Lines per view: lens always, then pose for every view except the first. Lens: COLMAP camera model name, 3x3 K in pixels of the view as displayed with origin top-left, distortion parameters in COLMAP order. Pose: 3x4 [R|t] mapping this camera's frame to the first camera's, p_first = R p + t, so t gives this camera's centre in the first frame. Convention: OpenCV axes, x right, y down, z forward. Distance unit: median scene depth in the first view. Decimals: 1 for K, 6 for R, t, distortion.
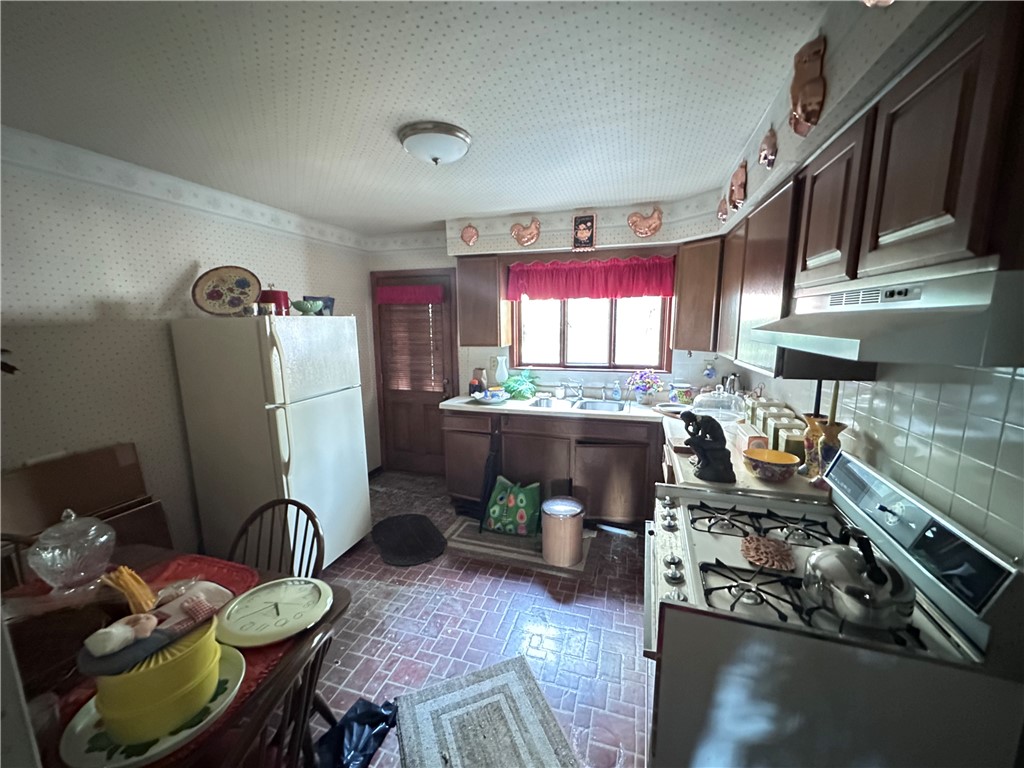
lens RADIAL K [[407.2, 0, 510.6], [0, 407.2, 385.4], [0, 0, 1]] dist [-0.004432, -0.000871]
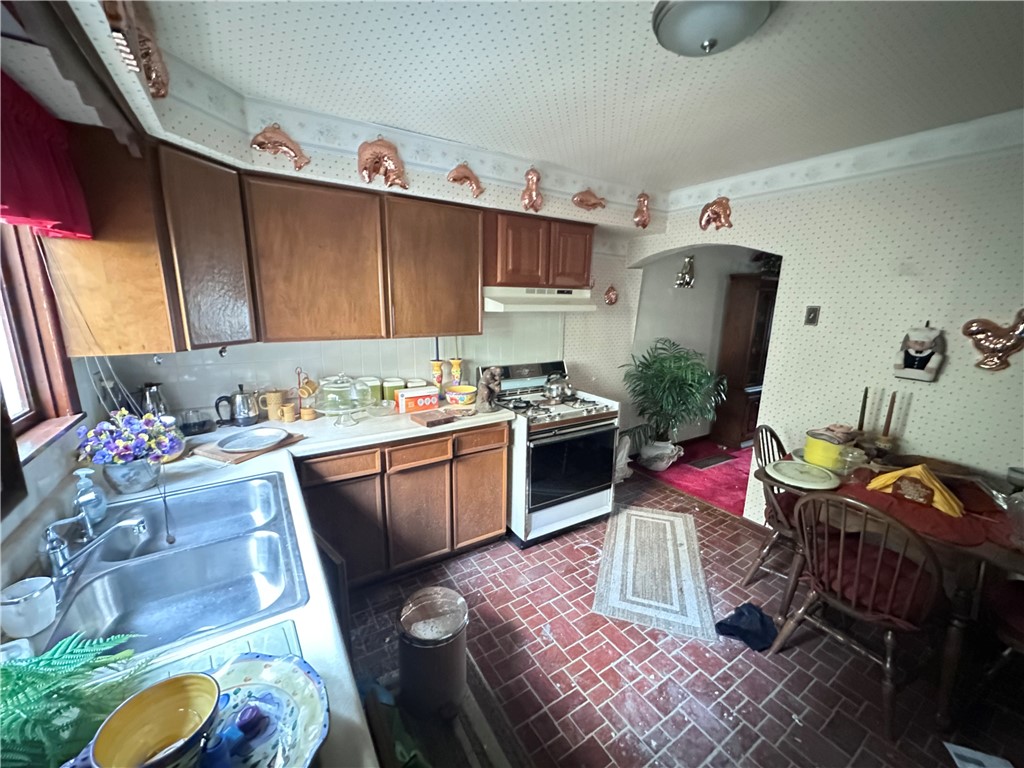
lens RADIAL K [[407.2, 0, 512.7], [0, 407.2, 383.5], [0, 0, 1]] dist [-0.004432, -0.000871]
pose [[-0.772312, -0.137700, 0.620139, -0.390685], [0.095606, 0.939908, 0.327770, -0.280387], [-0.628008, 0.312430, -0.712737, 1.707828]]
